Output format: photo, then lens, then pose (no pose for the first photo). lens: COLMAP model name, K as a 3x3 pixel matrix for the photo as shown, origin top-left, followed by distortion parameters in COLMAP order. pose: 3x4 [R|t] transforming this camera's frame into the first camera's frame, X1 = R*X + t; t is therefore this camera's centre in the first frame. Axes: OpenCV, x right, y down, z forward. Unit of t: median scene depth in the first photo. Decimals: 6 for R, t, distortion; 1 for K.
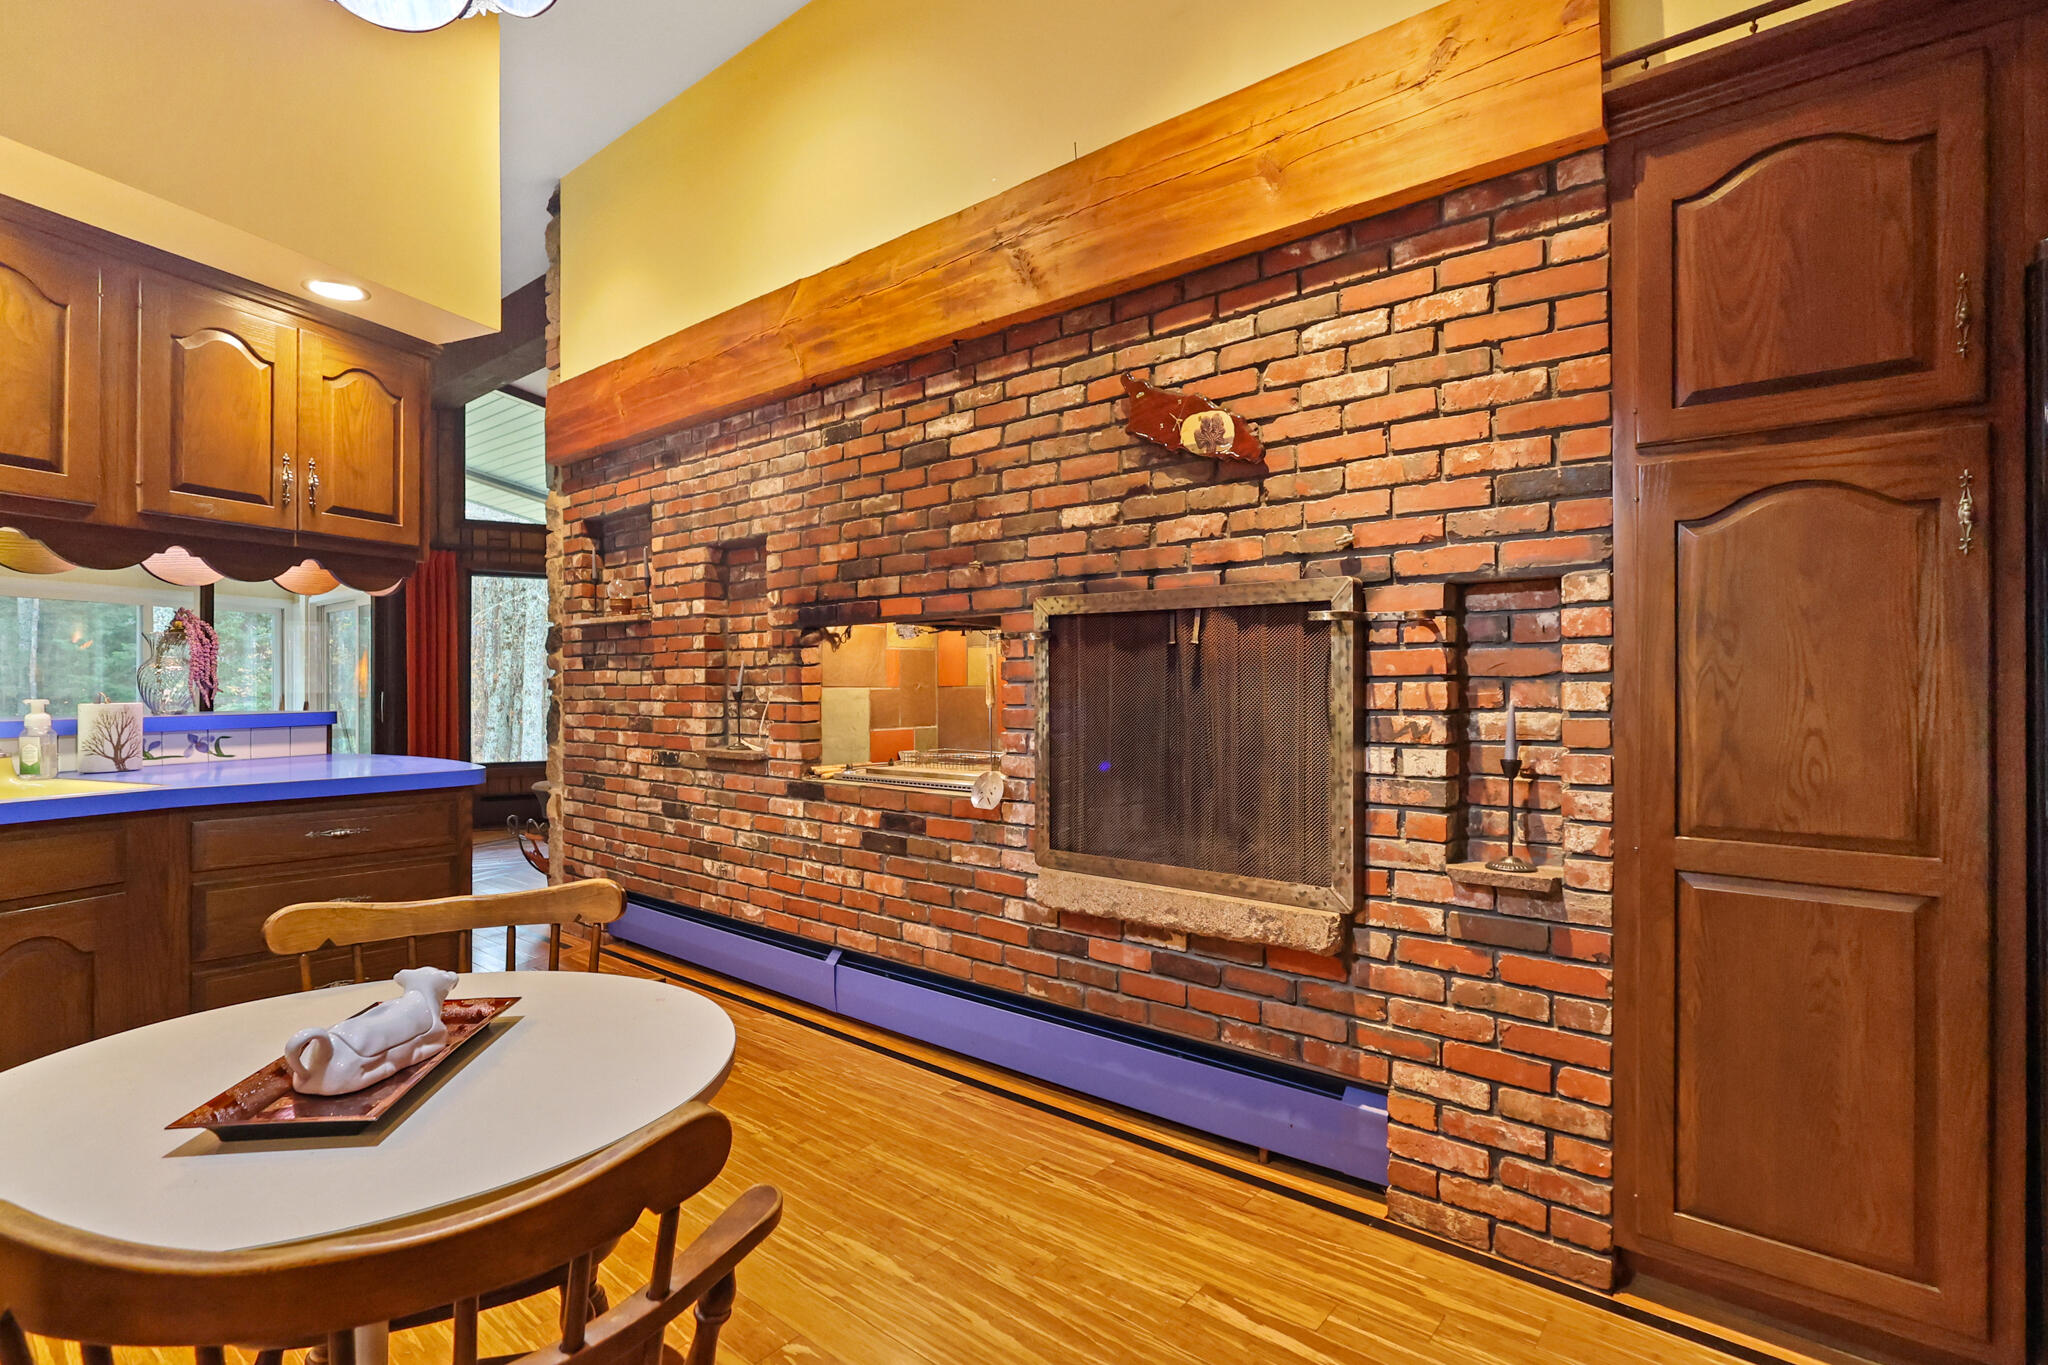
lens RADIAL K [[968.6, 0, 1028.9], [0, 968.6, 680.5], [0, 0, 1]] dist [-0.003526, 0.000542]
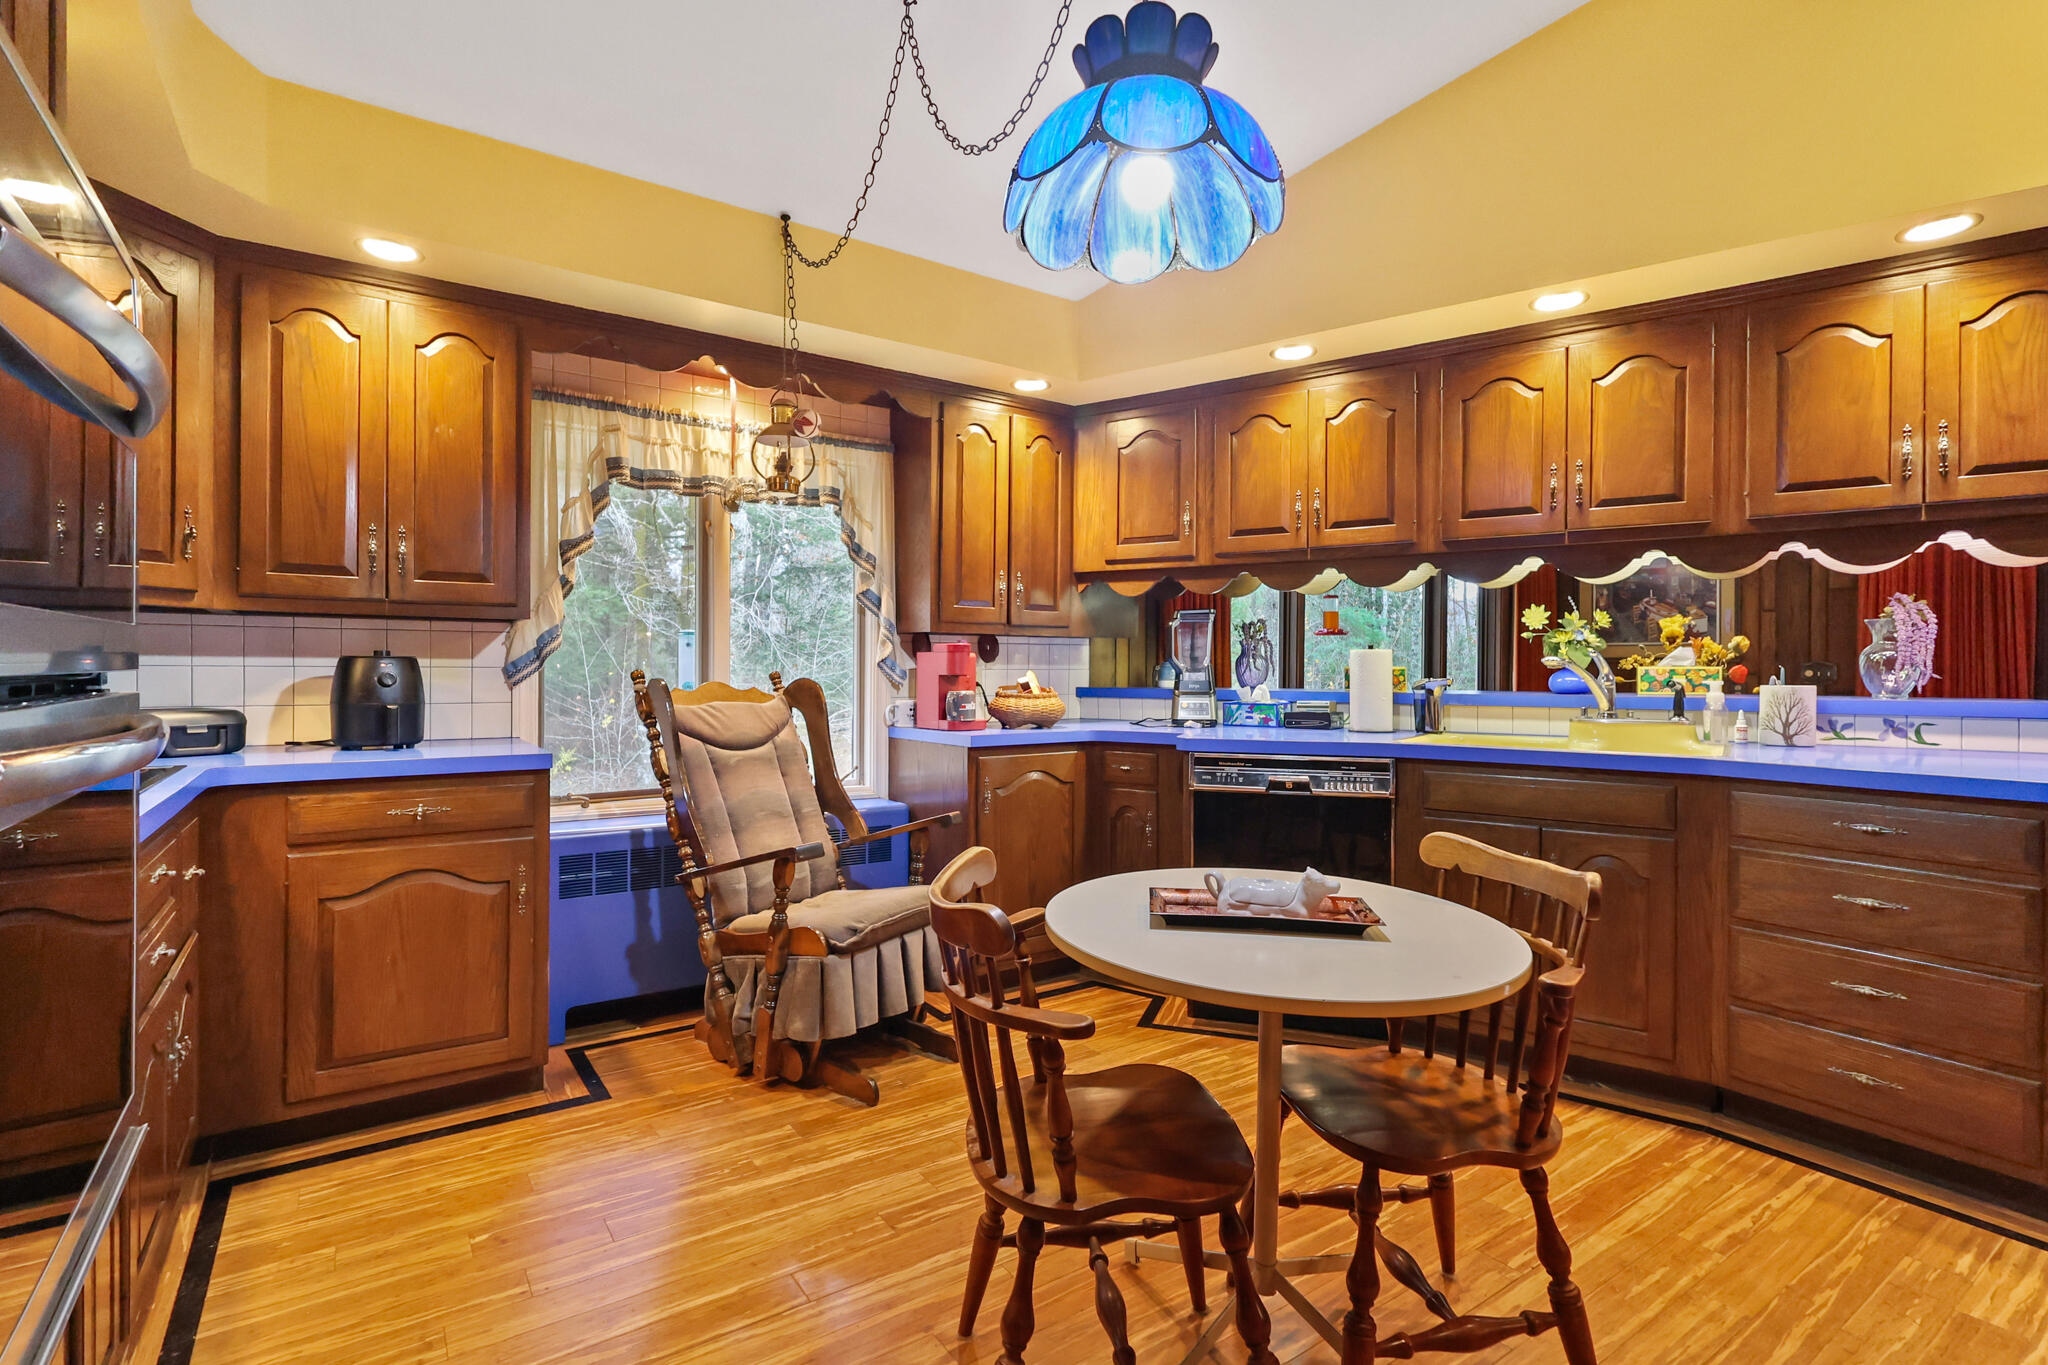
lens RADIAL K [[968.6, 0, 1016.5], [0, 968.6, 664.2], [0, 0, 1]] dist [-0.003526, 0.000542]
pose [[-0.272716, 0.000491, -0.962094, 0.365863], [0.000186, 1.000000, 0.000458, -0.001830], [0.962095, -0.000054, -0.272716, 0.413668]]
